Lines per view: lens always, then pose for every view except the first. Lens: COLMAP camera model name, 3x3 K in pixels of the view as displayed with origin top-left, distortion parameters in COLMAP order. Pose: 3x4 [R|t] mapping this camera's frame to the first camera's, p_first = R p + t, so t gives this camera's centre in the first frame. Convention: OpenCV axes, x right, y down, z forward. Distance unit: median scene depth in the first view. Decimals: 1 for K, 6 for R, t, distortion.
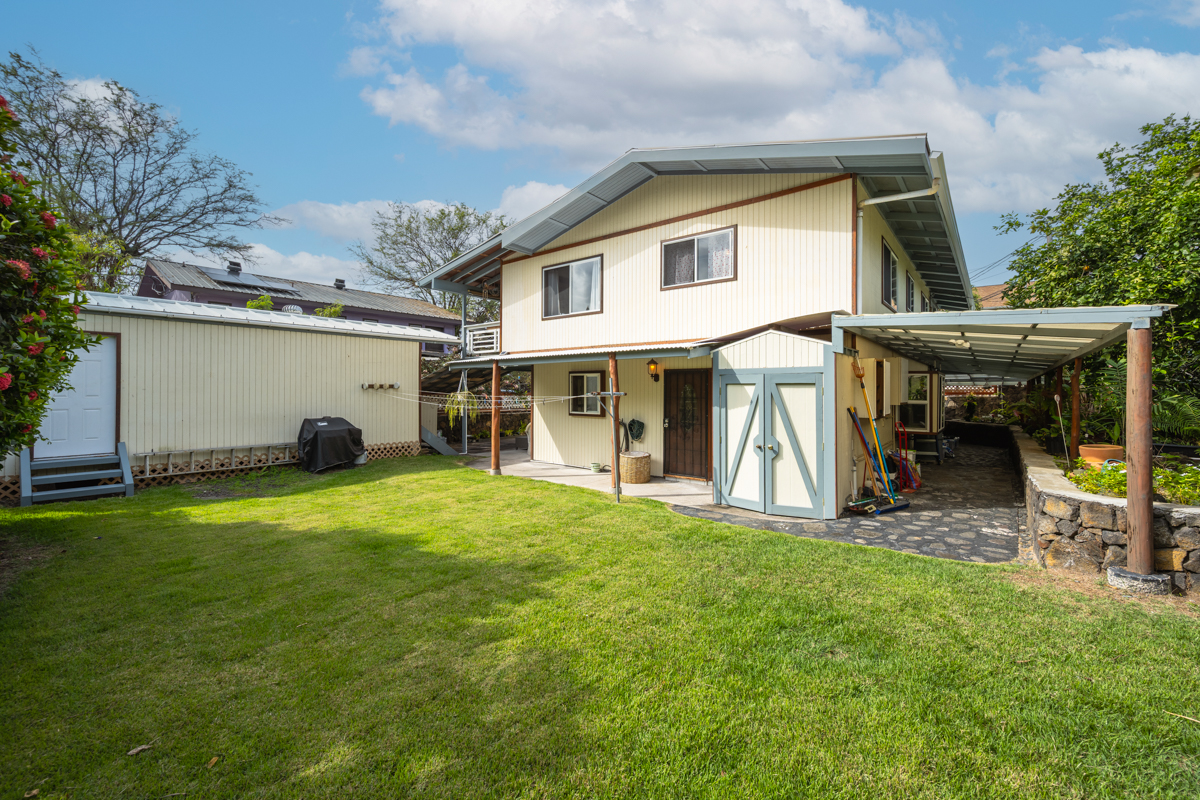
lens RADIAL K [[476.5, 0, 598.4], [0, 476.5, 396.1], [0, 0, 1]] dist [0.001322, -0.000169]
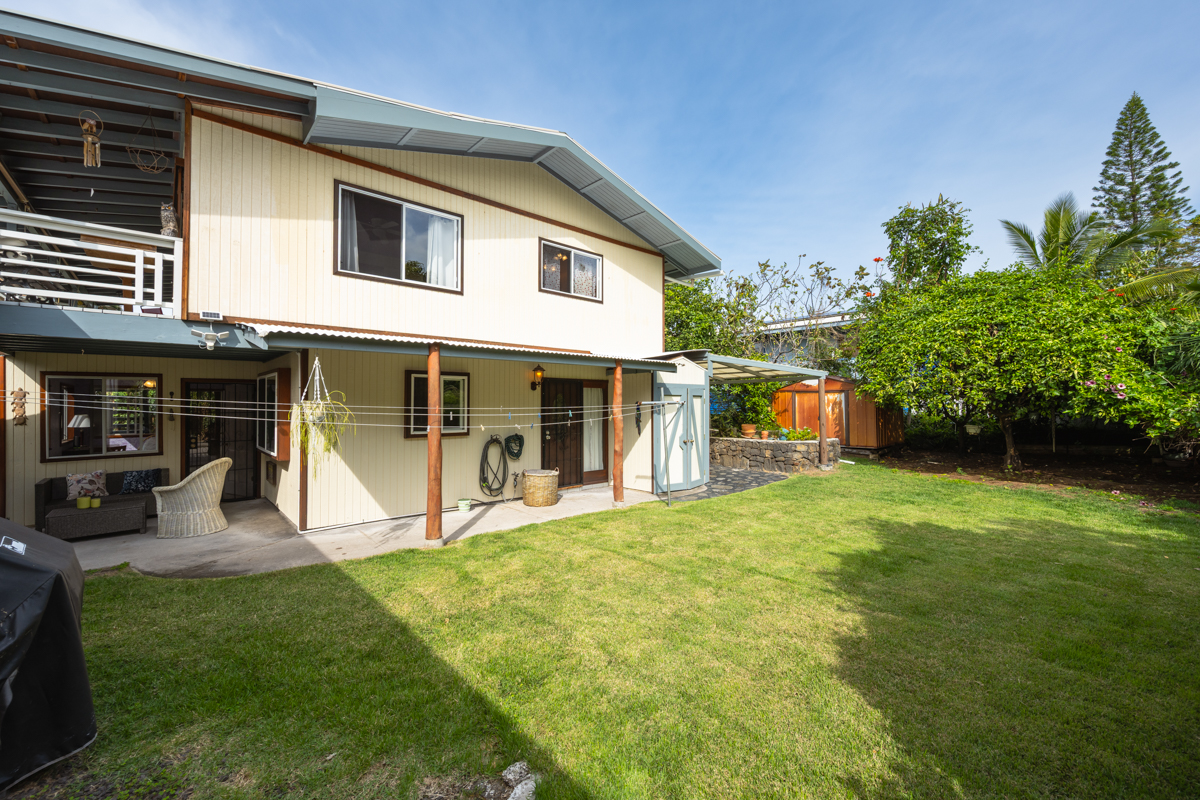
lens RADIAL K [[476.5, 0, 599.1], [0, 476.5, 395.4], [0, 0, 1]] dist [0.001322, -0.000169]
pose [[0.160429, 0.000327, 0.987047, -0.756176], [0.002393, 0.999997, -0.000720, -0.019019], [-0.987045, 0.002478, 0.160428, 0.736800]]
